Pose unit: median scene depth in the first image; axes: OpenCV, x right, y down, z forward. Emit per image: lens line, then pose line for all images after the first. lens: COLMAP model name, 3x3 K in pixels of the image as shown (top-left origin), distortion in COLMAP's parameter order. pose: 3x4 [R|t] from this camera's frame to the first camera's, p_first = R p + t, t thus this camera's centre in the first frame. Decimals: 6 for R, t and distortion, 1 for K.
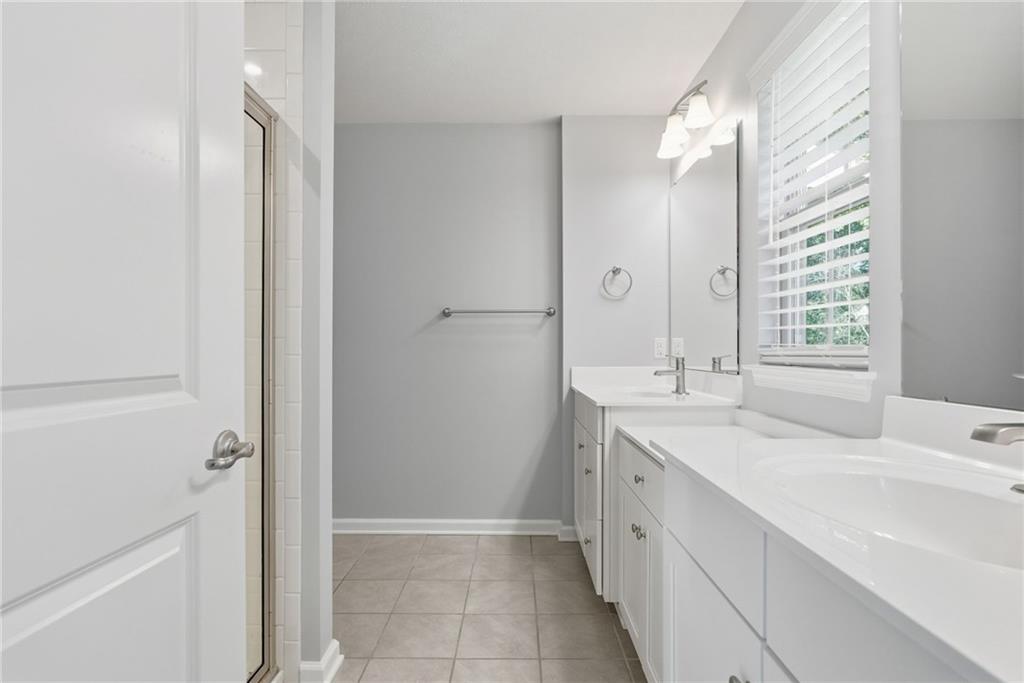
lens RADIAL K [[519.1, 0, 512.0], [0, 519.1, 341.5], [0, 0, 1]] dist [-0.000178, 0.000712]
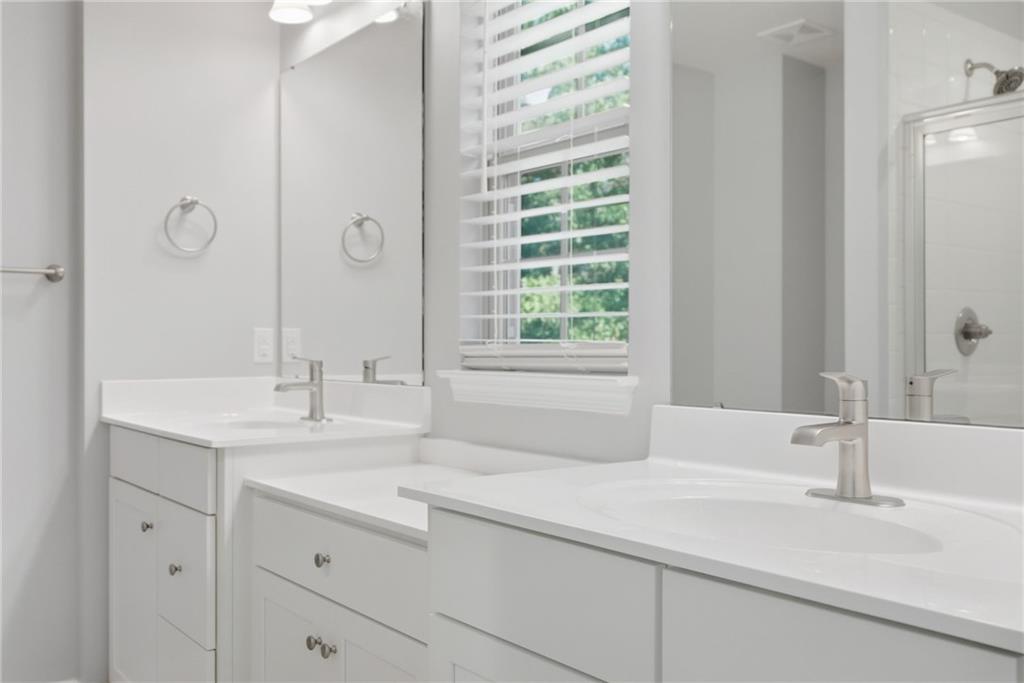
lens RADIAL K [[947.5, 0, 512.0], [0, 947.5, 341.5], [0, 0, 1]] dist [-0.009944, -0.003587]
pose [[0.779848, 0.004908, 0.625950, -0.224403], [-0.010188, 0.999936, 0.004851, 0.000614], [-0.625887, -0.010160, 0.779848, -0.003898]]
